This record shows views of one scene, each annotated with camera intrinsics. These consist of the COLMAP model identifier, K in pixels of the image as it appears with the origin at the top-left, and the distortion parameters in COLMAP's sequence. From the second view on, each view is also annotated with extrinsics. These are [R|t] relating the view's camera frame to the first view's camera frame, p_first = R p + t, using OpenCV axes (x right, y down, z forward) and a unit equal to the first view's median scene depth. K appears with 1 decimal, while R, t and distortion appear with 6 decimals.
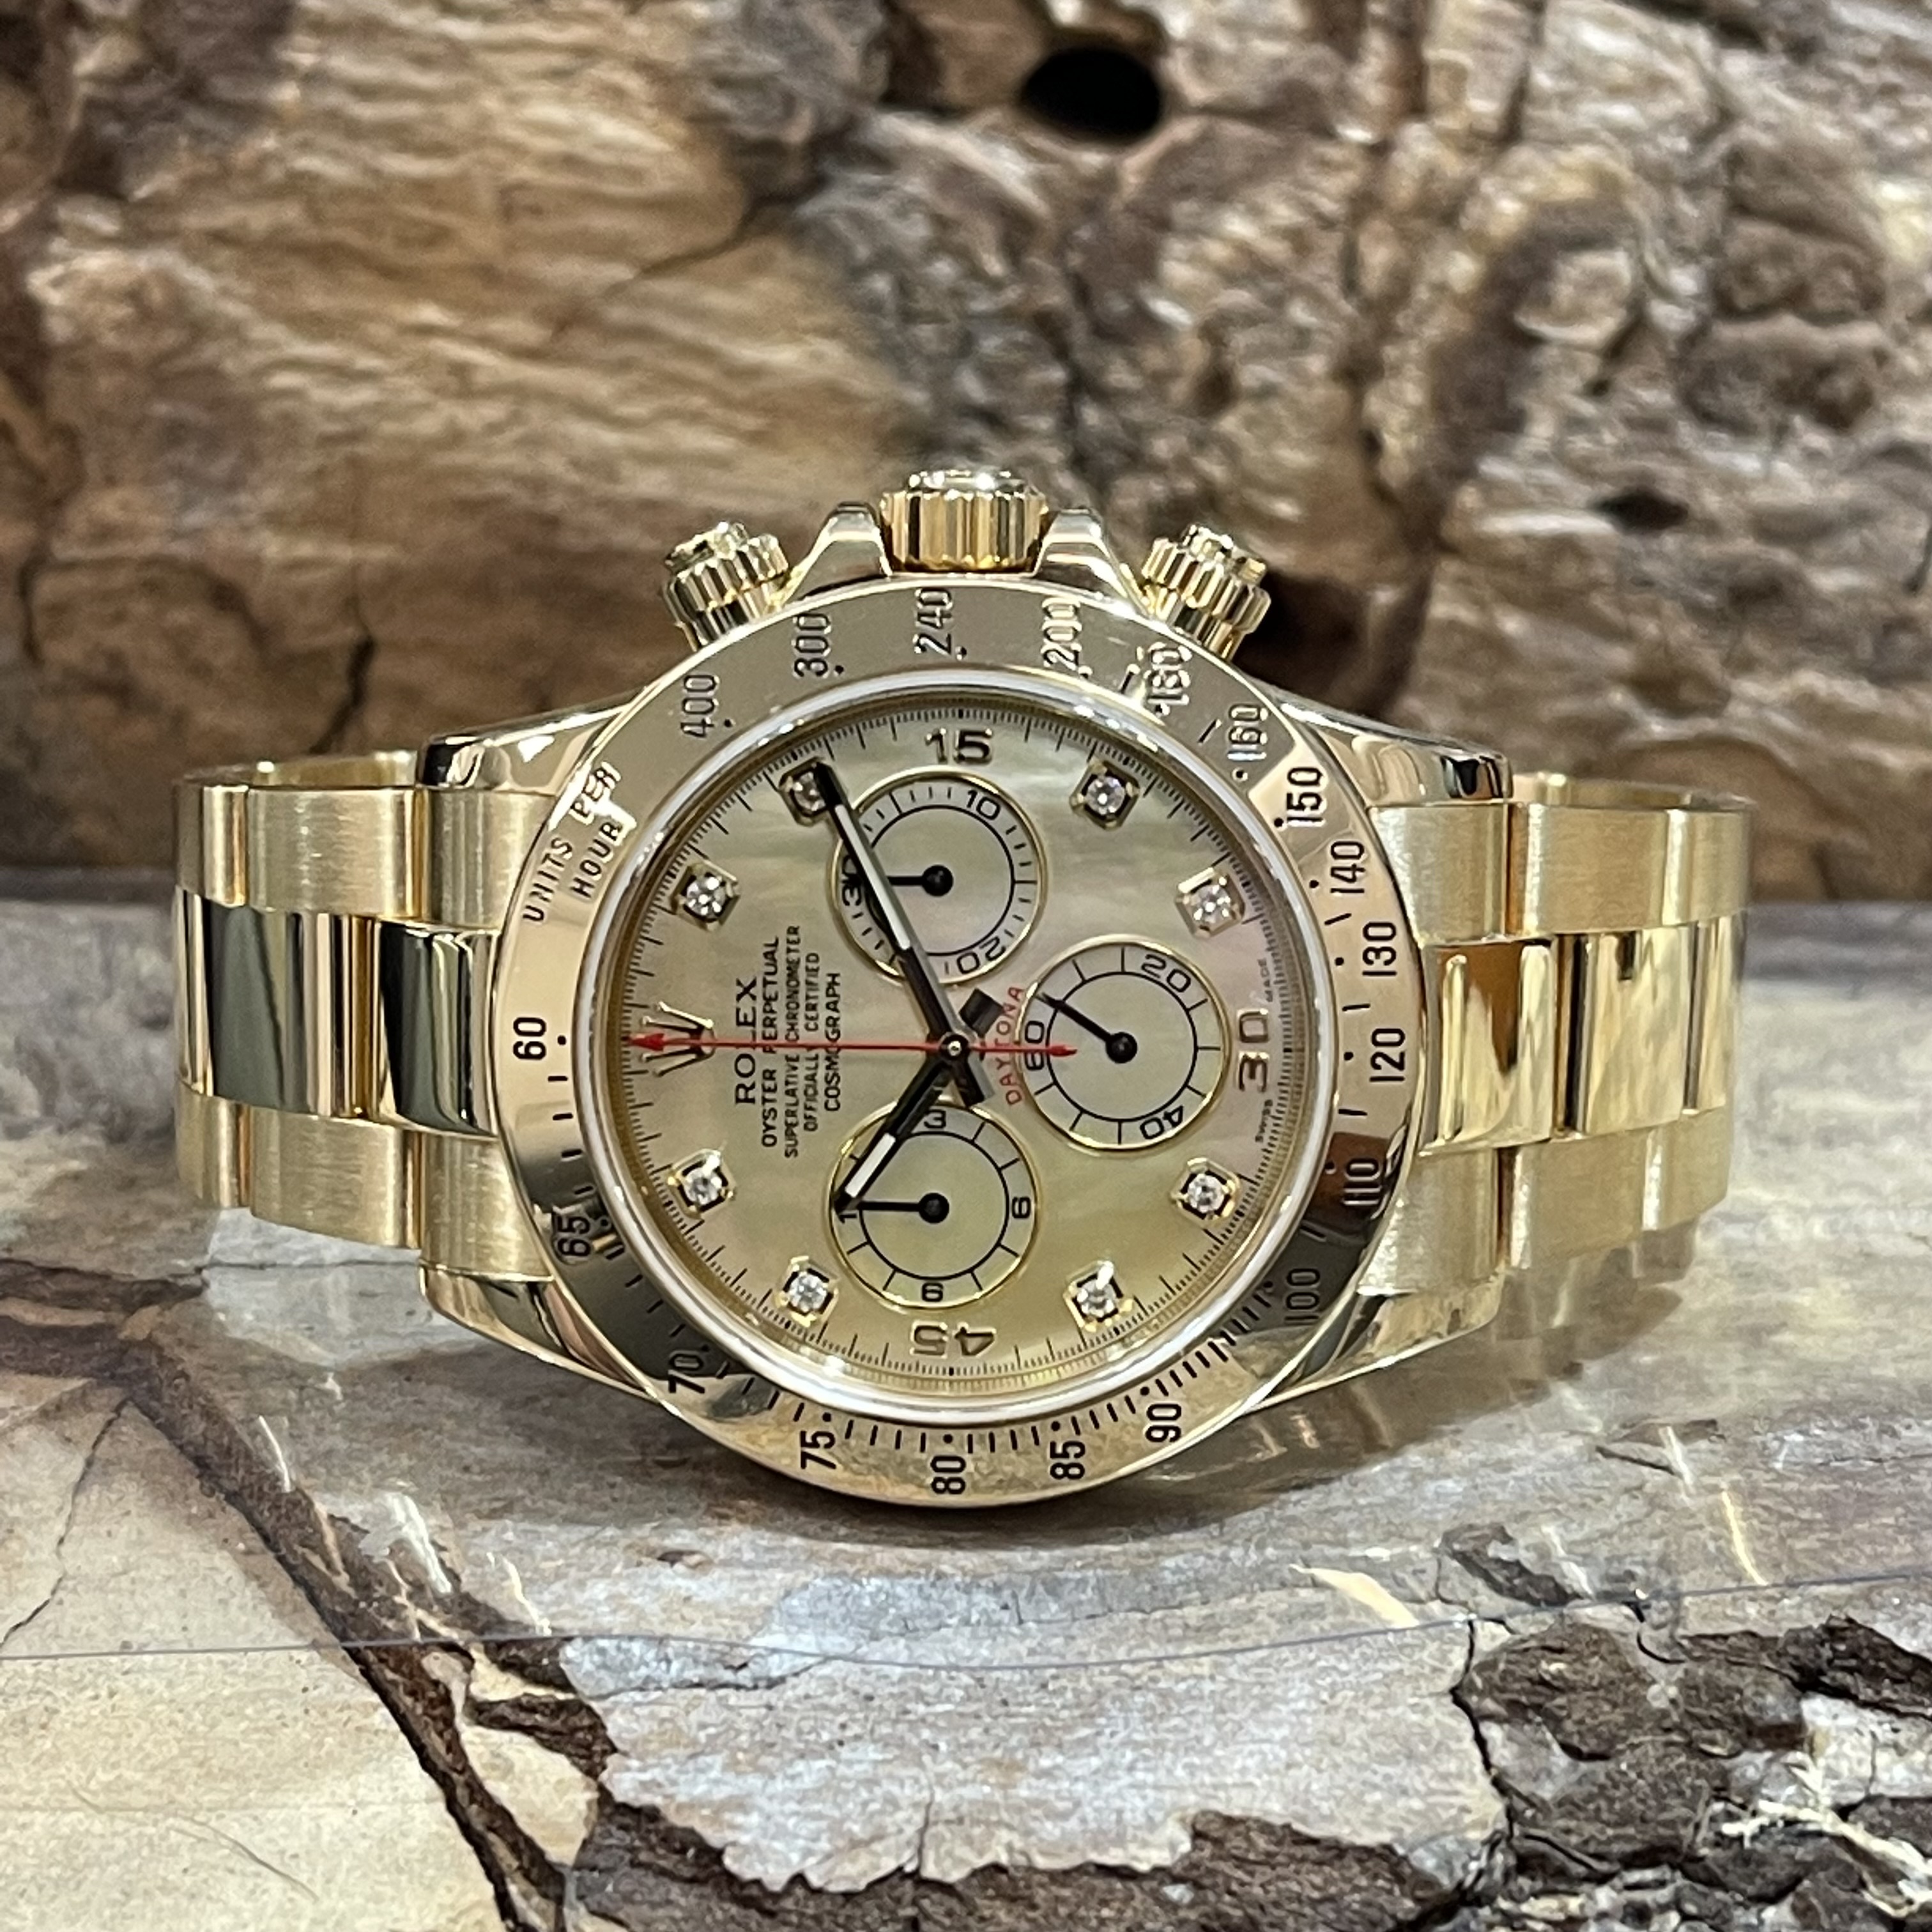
lens RADIAL K [[5000.9, 0, 978.2], [0, 5000.9, 963.9], [0, 0, 1]] dist [0.139022, 0.000000]
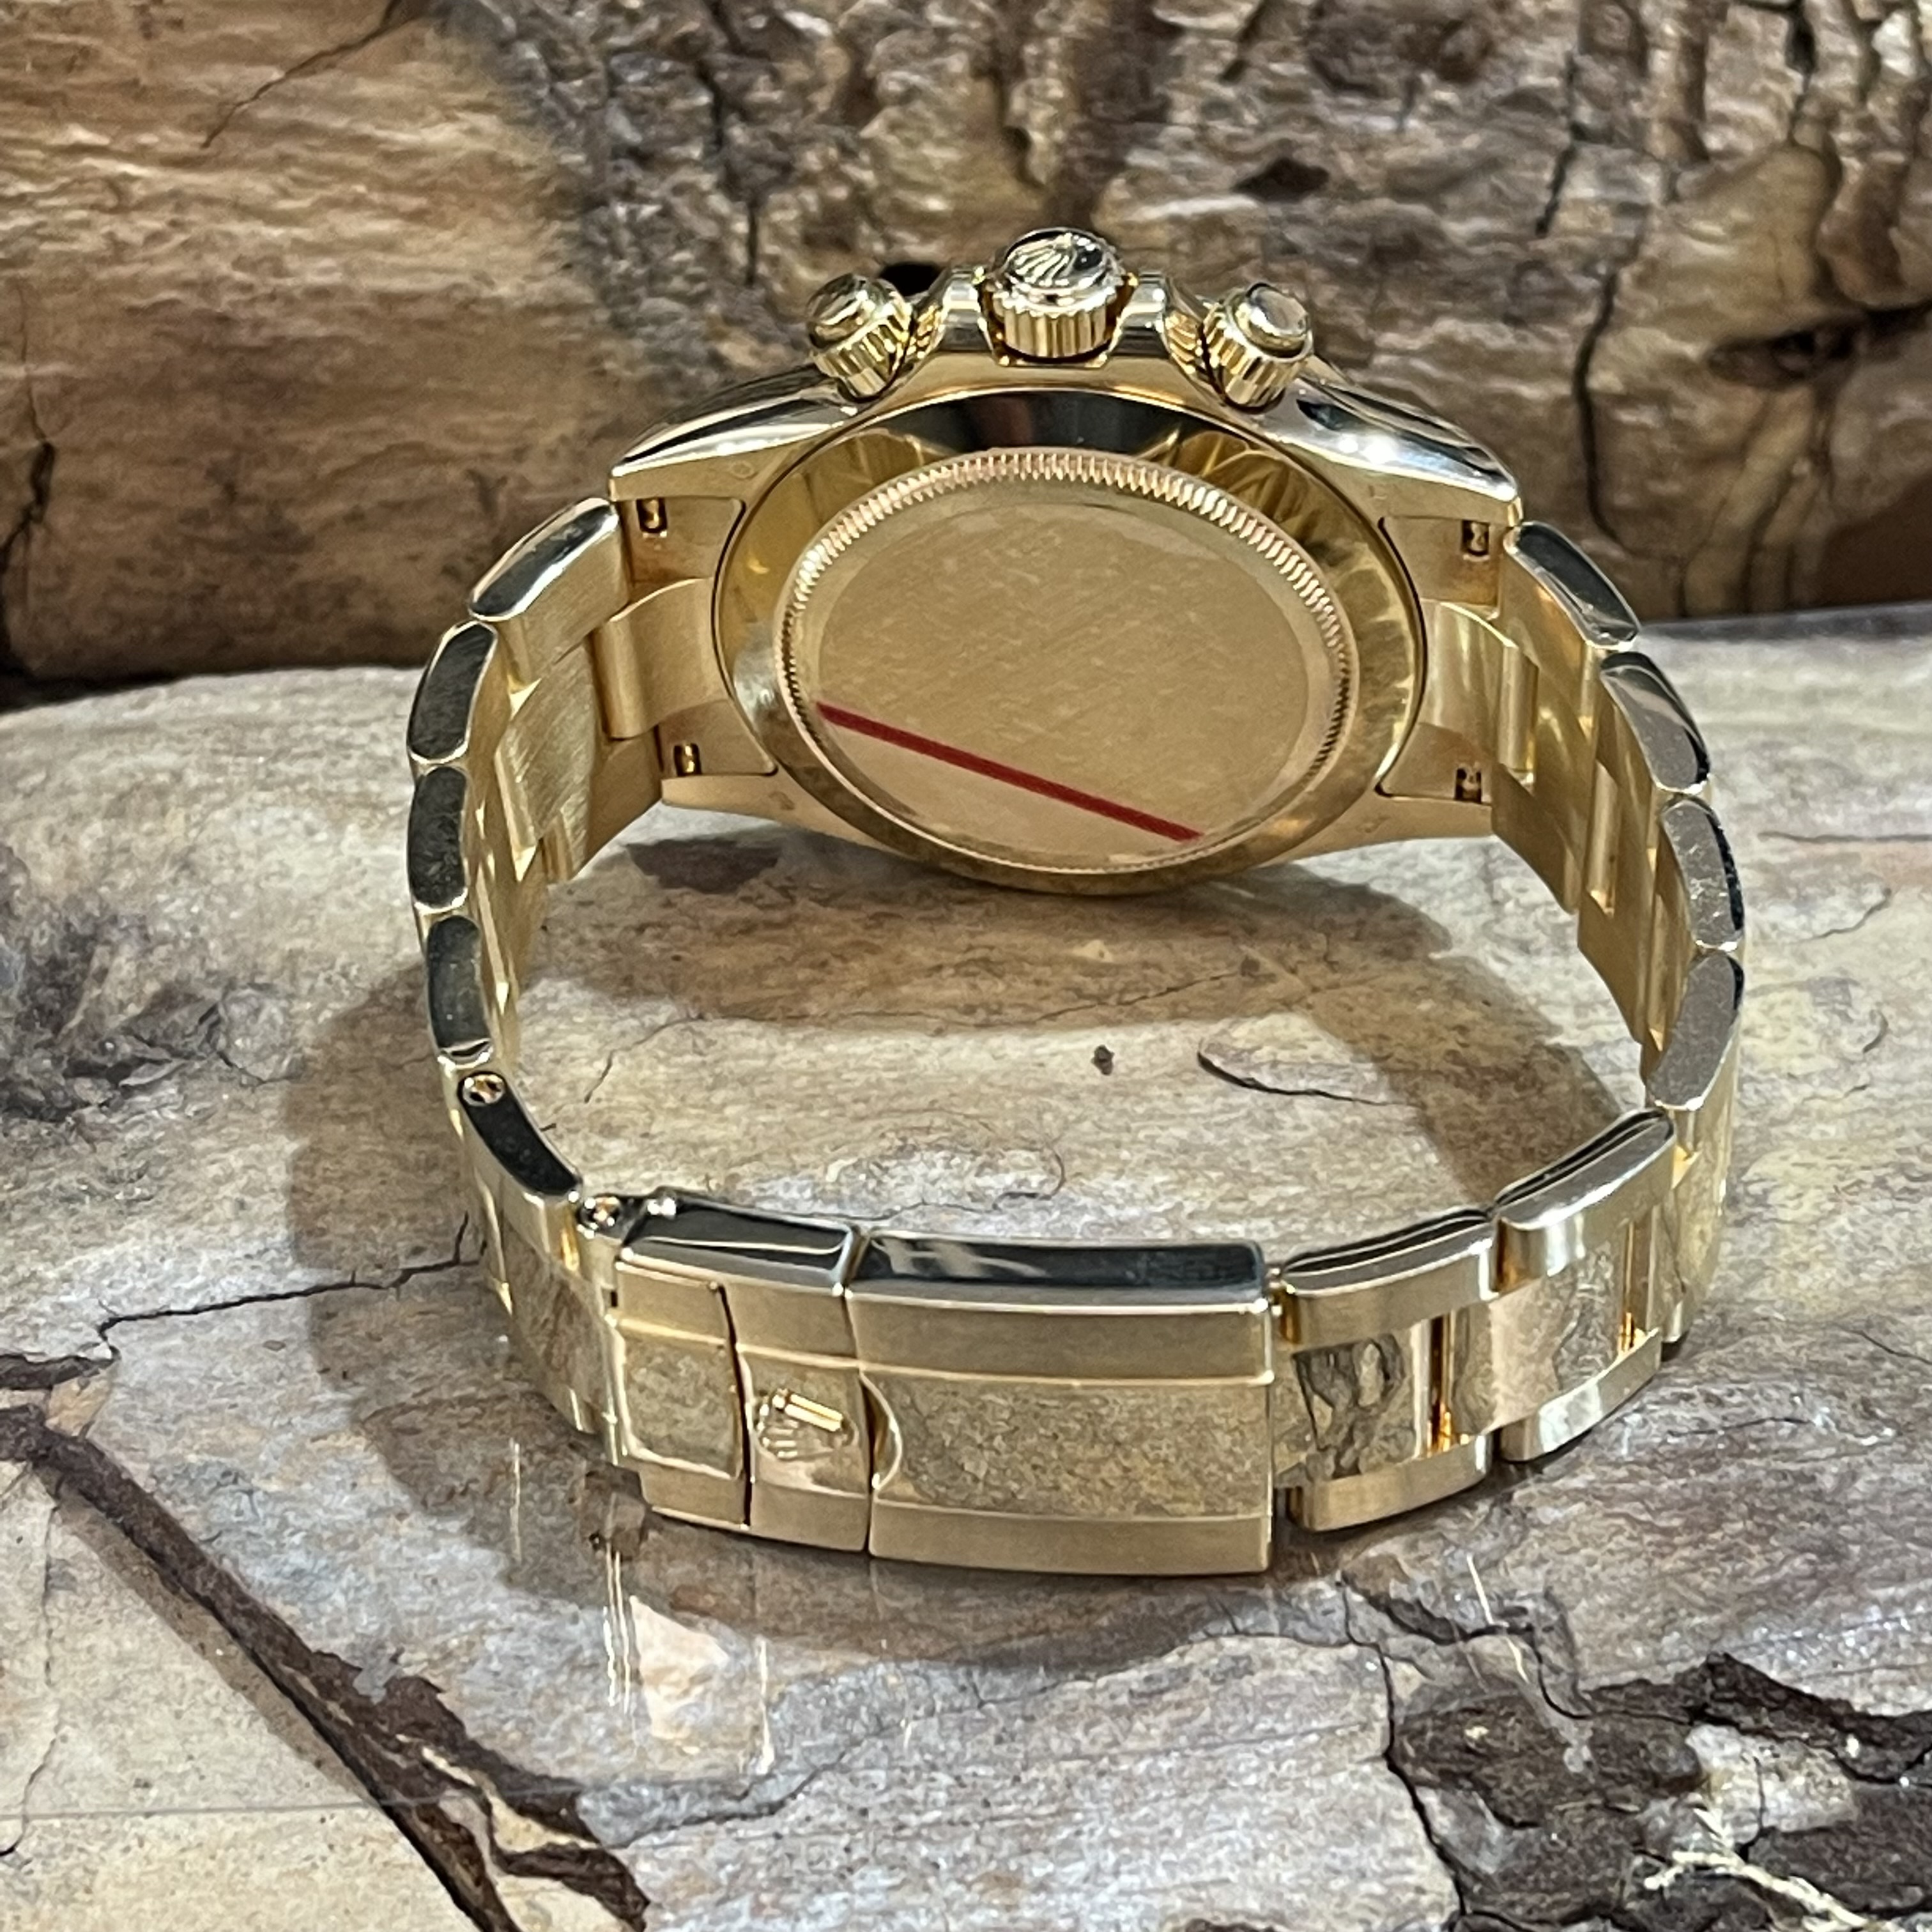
lens RADIAL K [[5000.9, 0, 955.9], [0, 5000.9, 970.7], [0, 0, 1]] dist [0.139022, 0.000000]
pose [[0.985717, -0.116324, 0.121785, -0.109553], [0.078927, 0.957881, 0.276106, -0.320101], [-0.148773, -0.262550, 0.953380, -0.010454]]
